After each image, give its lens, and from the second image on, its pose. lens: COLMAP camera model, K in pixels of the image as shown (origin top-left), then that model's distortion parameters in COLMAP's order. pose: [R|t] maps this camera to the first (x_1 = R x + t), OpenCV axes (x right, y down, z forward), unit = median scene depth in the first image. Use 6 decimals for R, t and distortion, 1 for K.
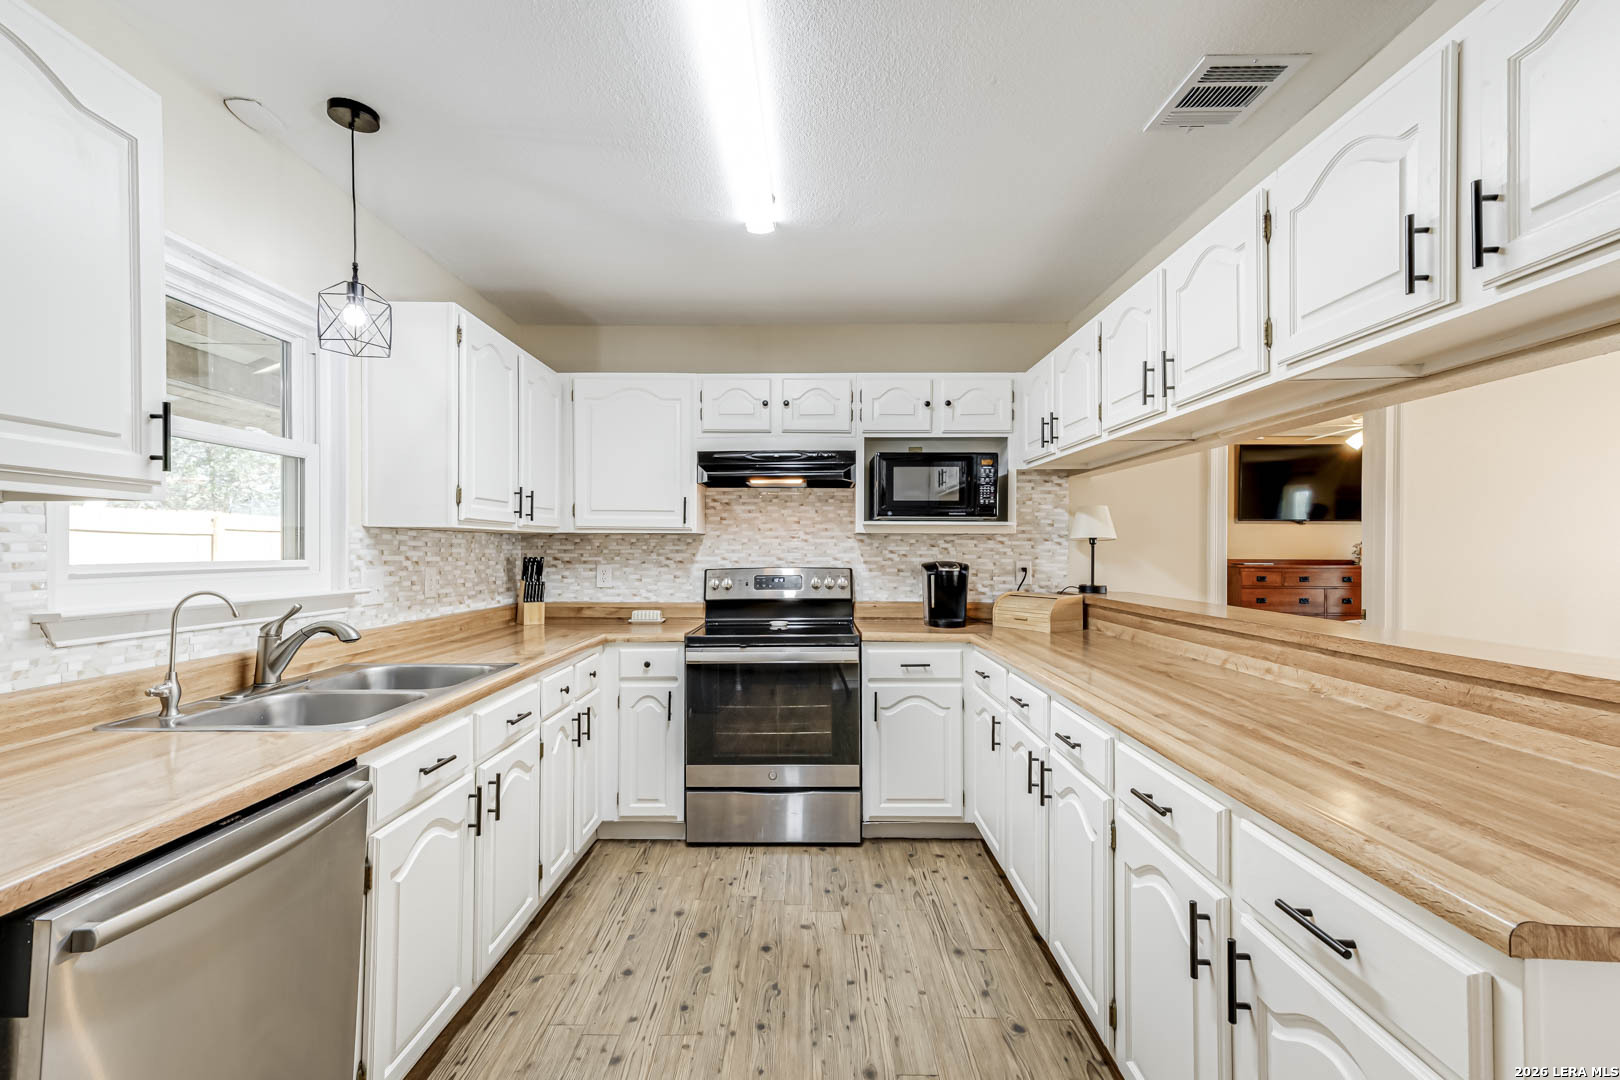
lens RADIAL K [[719.8, 0, 806.0], [0, 719.8, 551.0], [0, 0, 1]] dist [0.024139, -0.000025]
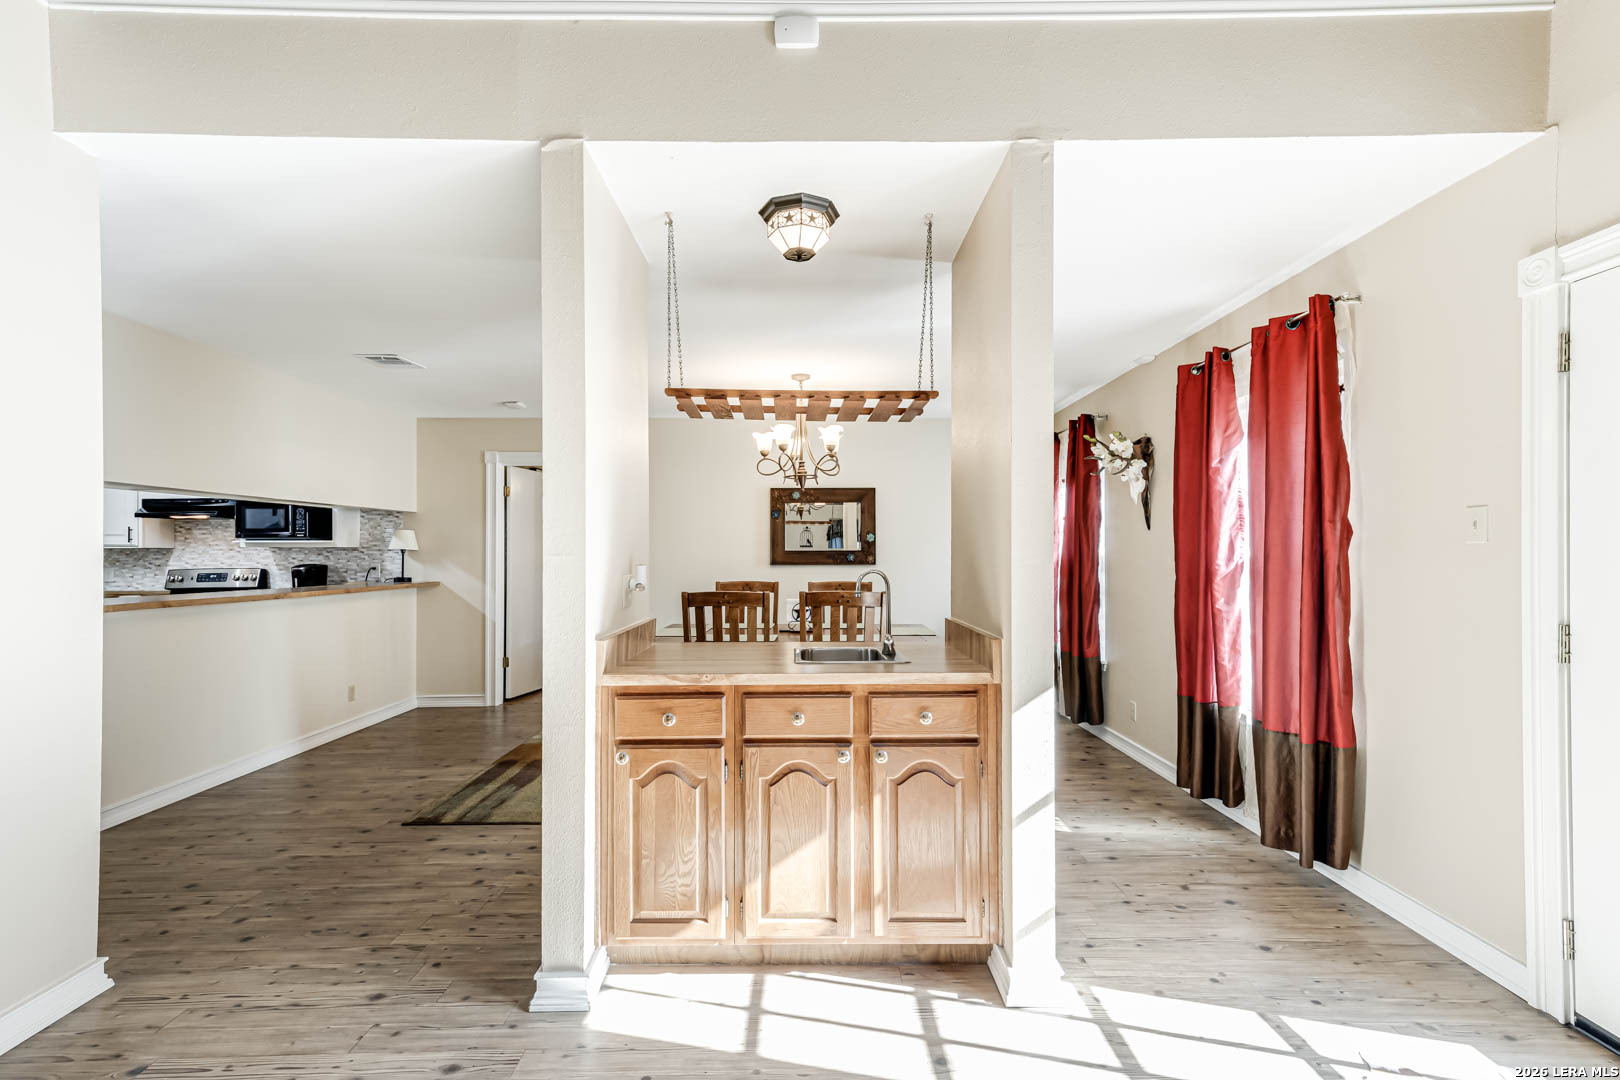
lens RADIAL K [[719.8, 0, 806.0], [0, 719.8, 551.0], [0, 0, 1]] dist [0.024139, -0.000025]
pose [[0.999867, -0.006636, 0.014918, 1.251410], [0.006749, 0.999949, -0.007556, 0.004804], [-0.014868, 0.007656, 0.999860, -0.658876]]
